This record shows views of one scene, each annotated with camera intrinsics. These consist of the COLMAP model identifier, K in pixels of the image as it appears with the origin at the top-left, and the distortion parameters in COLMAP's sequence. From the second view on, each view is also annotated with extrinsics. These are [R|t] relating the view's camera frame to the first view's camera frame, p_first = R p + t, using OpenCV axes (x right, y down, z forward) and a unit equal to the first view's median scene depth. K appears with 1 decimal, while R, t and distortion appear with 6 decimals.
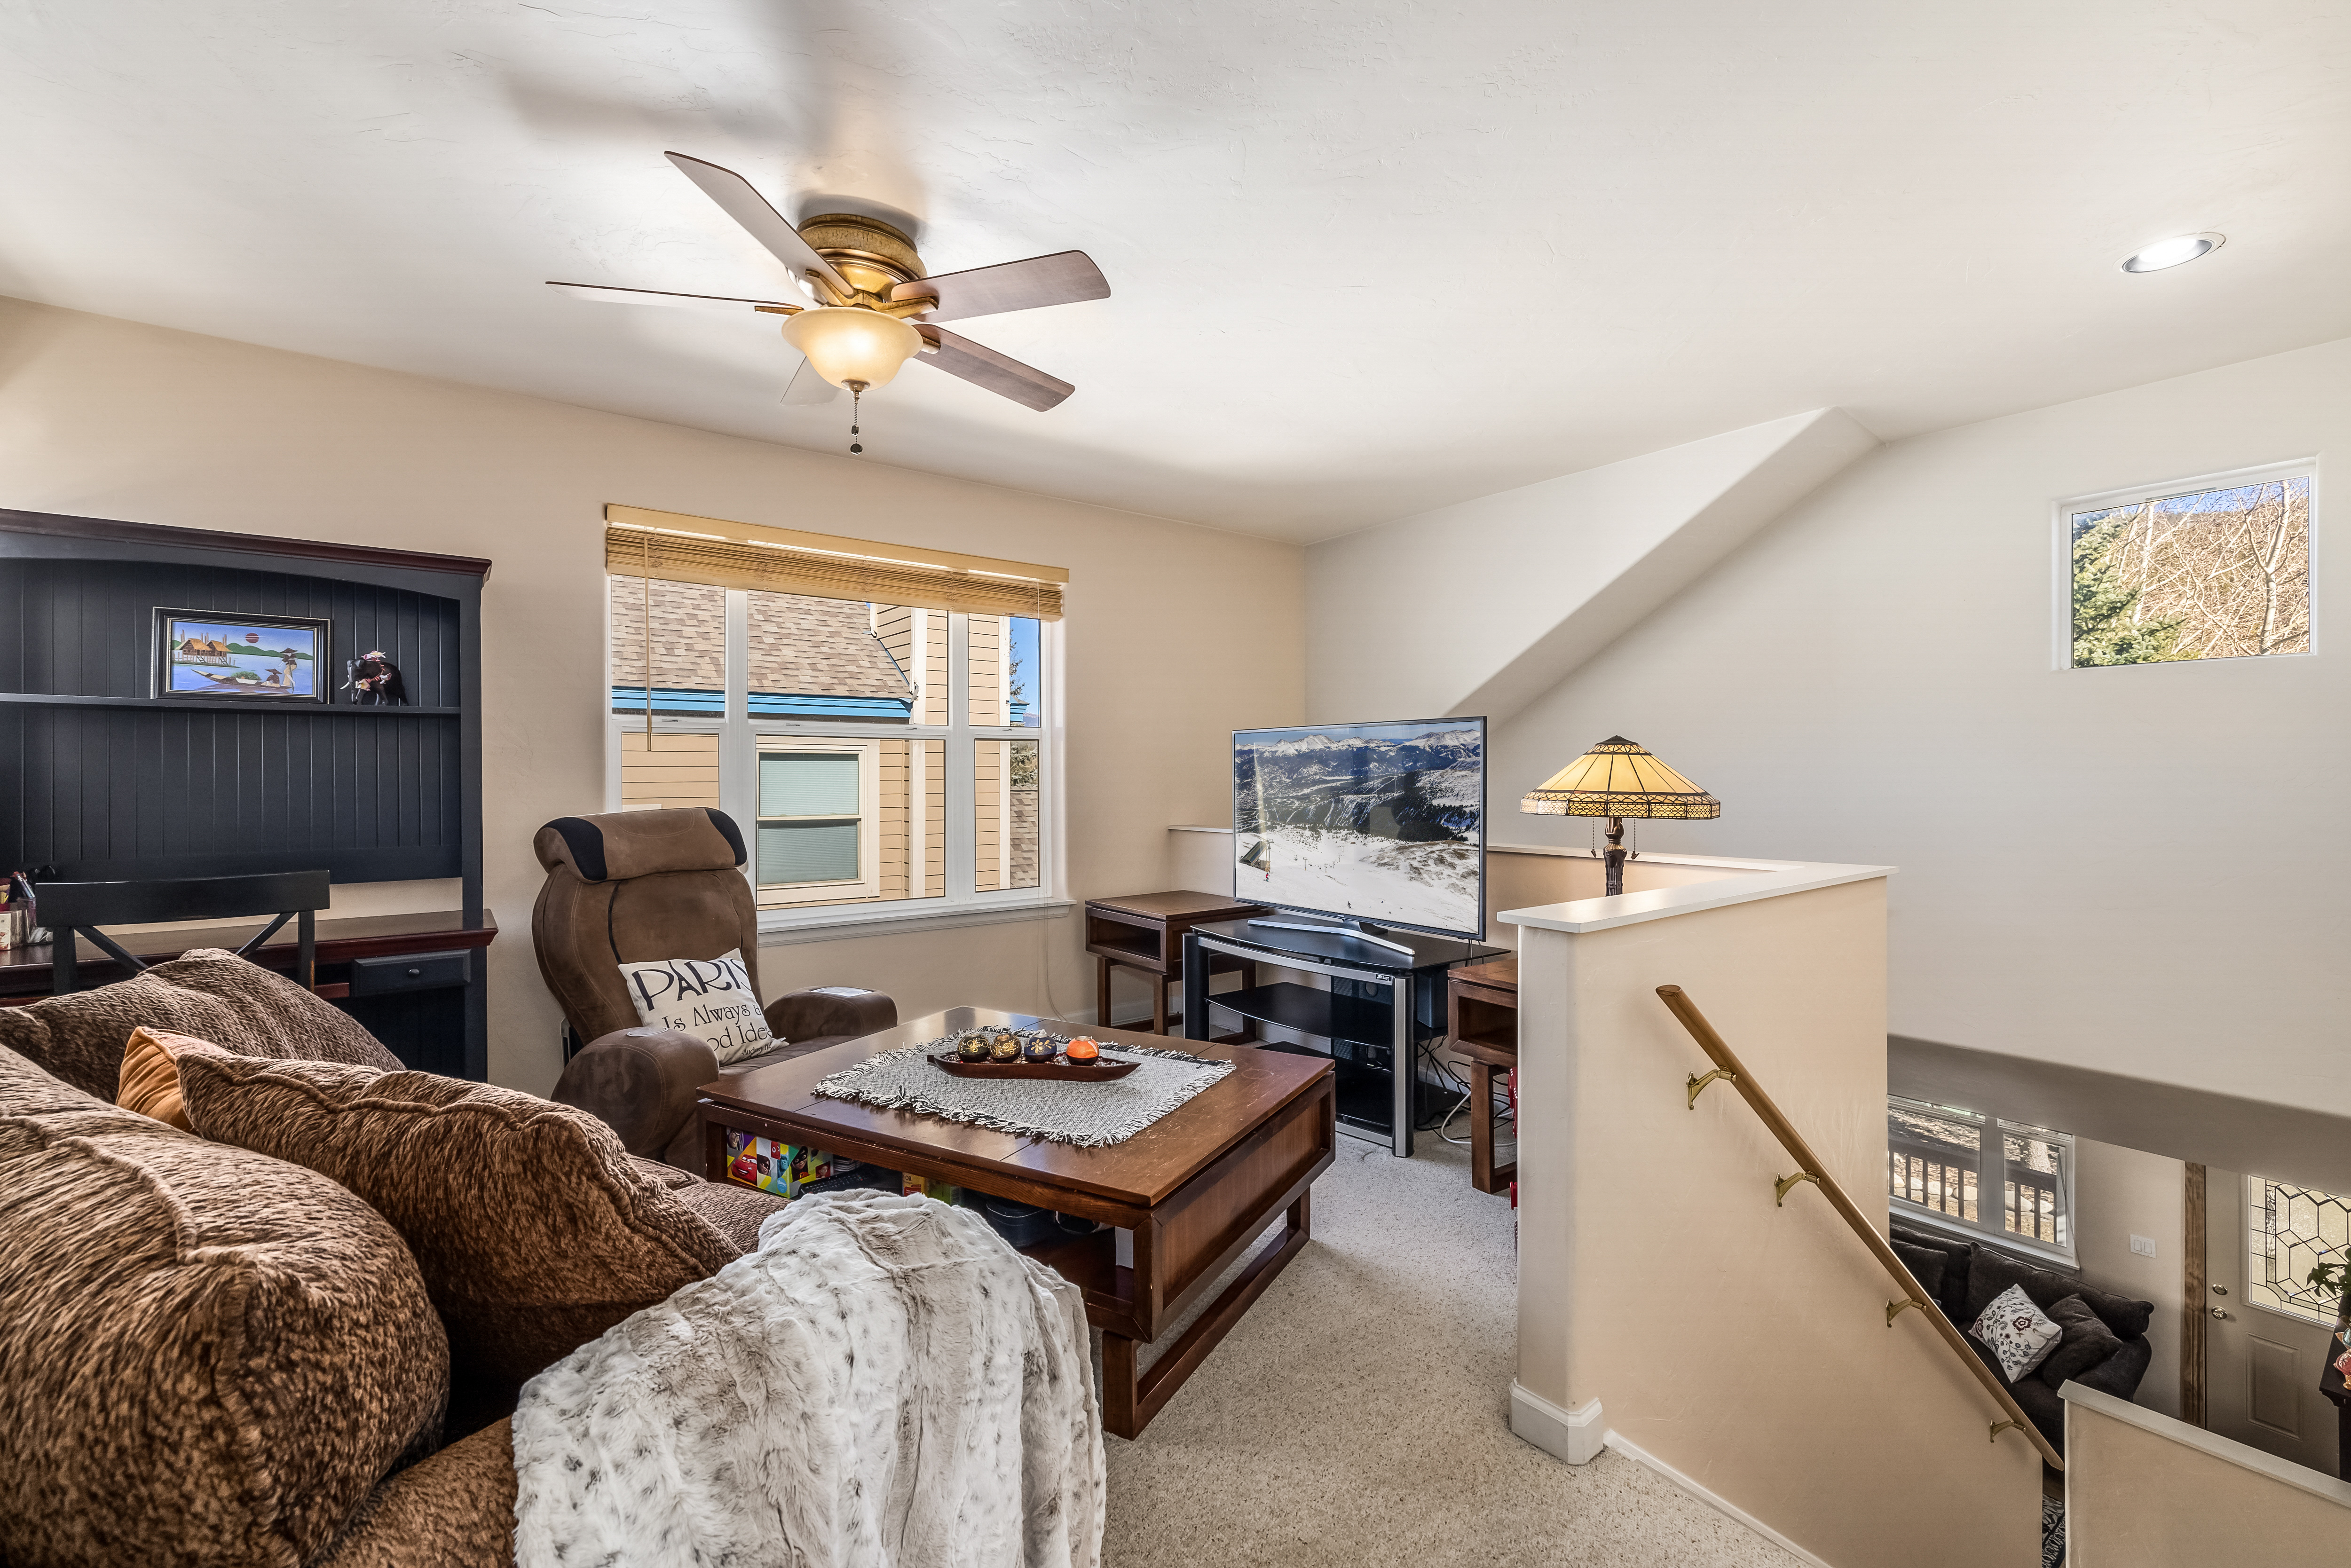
lens RADIAL K [[1013.1, 0, 1177.1], [0, 1013.1, 771.5], [0, 0, 1]] dist [-0.003530, -0.000098]
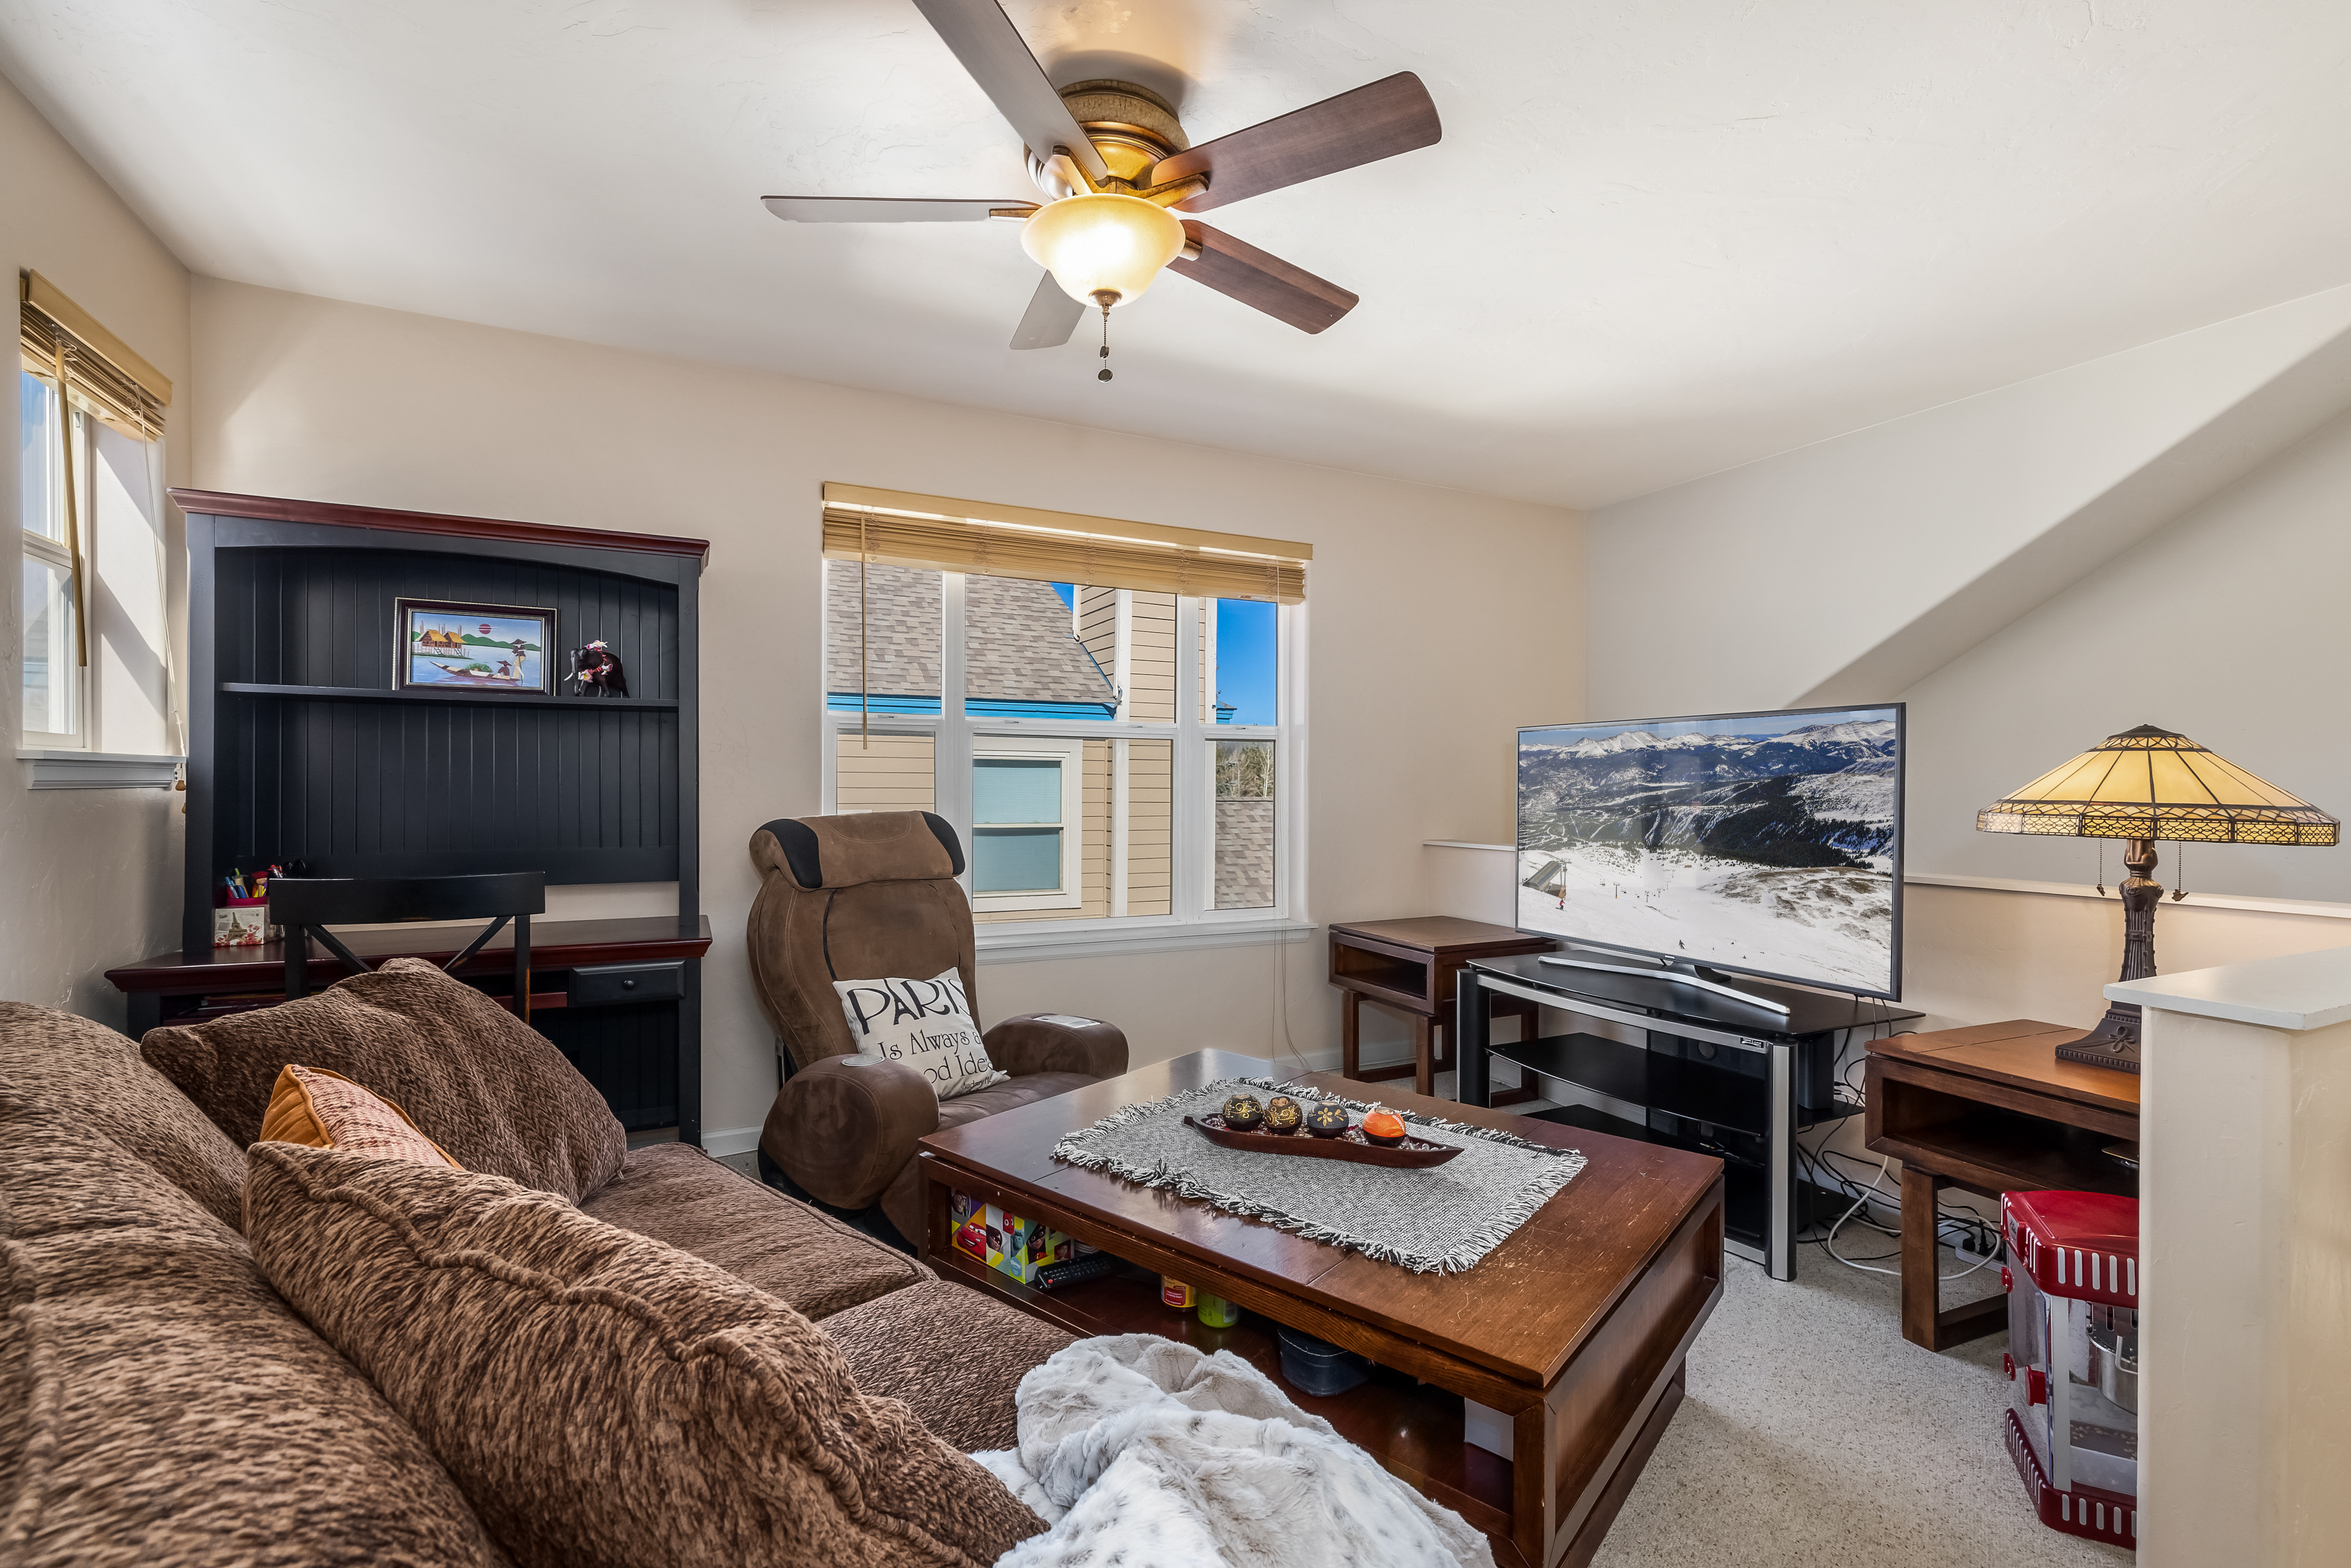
lens RADIAL K [[1013.1, 0, 1172.1], [0, 1013.1, 794.1], [0, 0, 1]] dist [-0.003530, -0.000098]
pose [[0.983747, 0.010706, -0.179241, -0.101578], [-0.009006, 0.999906, 0.010297, 0.011374], [0.179335, -0.008515, 0.983751, 0.179014]]
